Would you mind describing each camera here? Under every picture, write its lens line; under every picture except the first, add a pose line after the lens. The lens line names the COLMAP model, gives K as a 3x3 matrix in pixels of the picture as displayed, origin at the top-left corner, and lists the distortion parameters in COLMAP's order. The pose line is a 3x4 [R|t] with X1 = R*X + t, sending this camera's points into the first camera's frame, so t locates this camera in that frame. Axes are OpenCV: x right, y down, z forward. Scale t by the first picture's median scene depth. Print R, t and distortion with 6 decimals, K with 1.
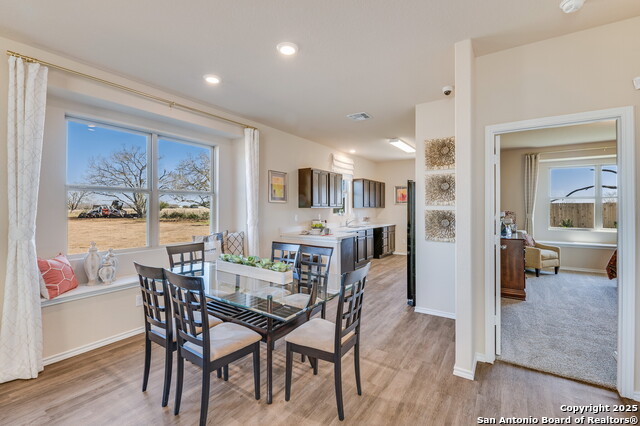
lens RADIAL K [[287.7, 0, 317.6], [0, 287.7, 216.8], [0, 0, 1]] dist [-0.001478, -0.000243]
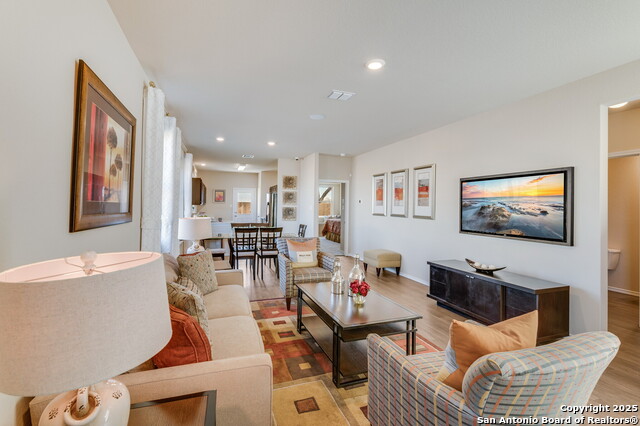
lens RADIAL K [[287.7, 0, 317.6], [0, 287.7, 216.8], [0, 0, 1]] dist [-0.001478, -0.000243]
pose [[0.608553, -0.022451, 0.793196, -0.802463], [0.012922, 0.999748, 0.018383, 0.009012], [-0.793408, -0.000937, 0.608689, -0.367021]]
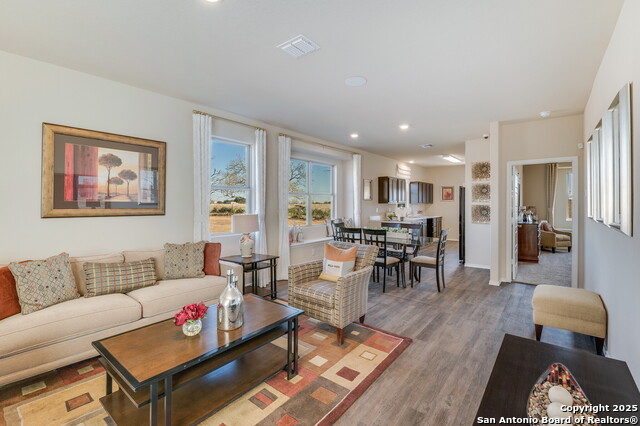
lens RADIAL K [[280.3, 0, 320.0], [0, 280.3, 213.0], [0, 0, 1]] dist [0.000140, -0.007506]
pose [[0.994593, 0.003491, -0.103794, -0.211172], [-0.003153, 0.999989, 0.003422, 0.013541], [0.103805, -0.003076, 0.994593, -0.450281]]
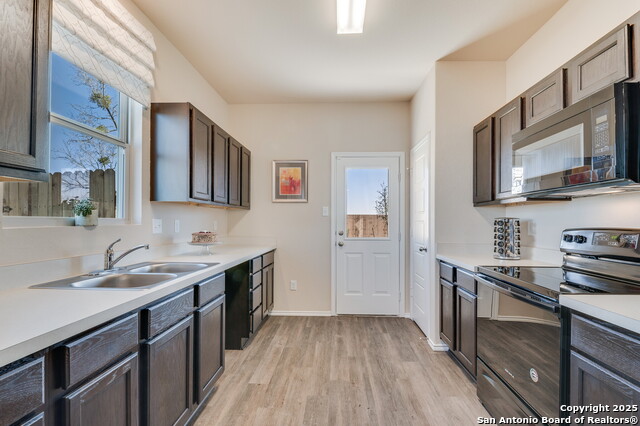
lens RADIAL K [[297.7, 0, 323.0], [0, 297.7, 219.9], [0, 0, 1]] dist [0.000384, 0.000036]
pose [[0.866517, 0.004487, 0.499127, 0.161944], [0.009131, 0.999650, -0.024839, -0.003780], [-0.499063, 0.026081, 0.866173, 0.862439]]
